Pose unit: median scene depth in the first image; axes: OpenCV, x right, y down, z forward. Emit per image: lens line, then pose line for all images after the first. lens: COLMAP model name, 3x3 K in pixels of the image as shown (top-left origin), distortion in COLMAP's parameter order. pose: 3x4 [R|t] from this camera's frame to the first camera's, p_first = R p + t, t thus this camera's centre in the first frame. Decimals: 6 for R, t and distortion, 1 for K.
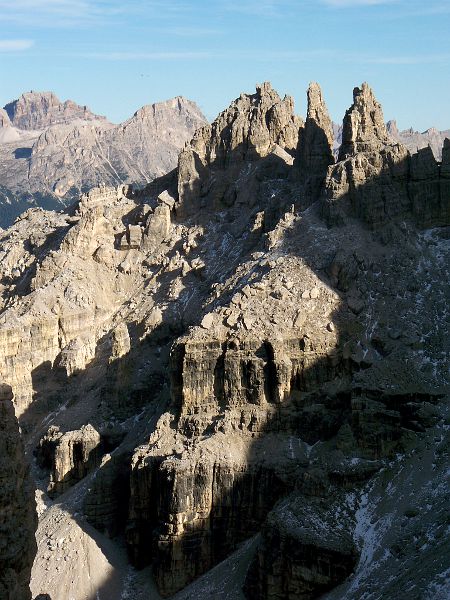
lens RADIAL K [[1721.1, 0, 225.0], [0, 1721.1, 300.0], [0, 0, 1]] dist [0.218728, 0.173161]
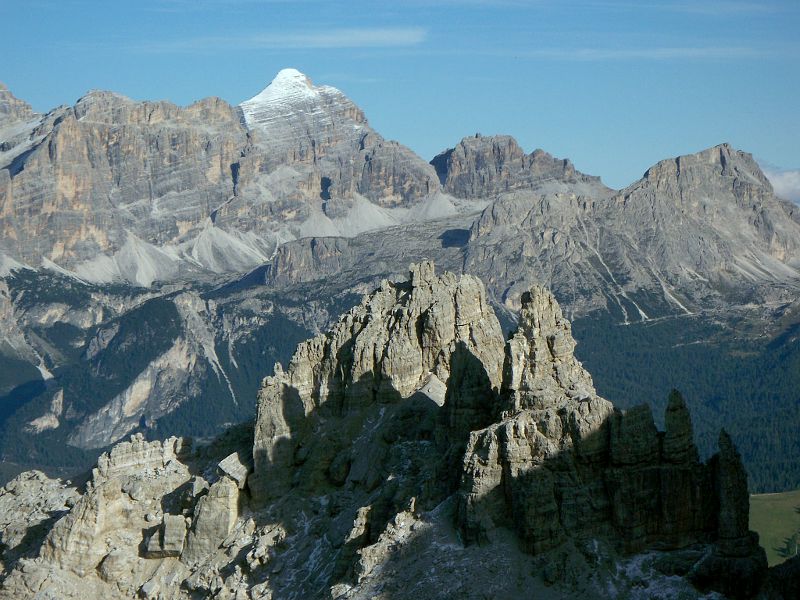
lens RADIAL K [[2911.9, 0, 400.0], [0, 2911.9, 300.0], [0, 0, 1]] dist [0.252925, -0.101712]
pose [[0.990661, 0.013566, -0.135673, 0.159859], [-0.022171, 0.997822, -0.062120, -0.059544], [0.134534, 0.064548, 0.988804, 0.060831]]
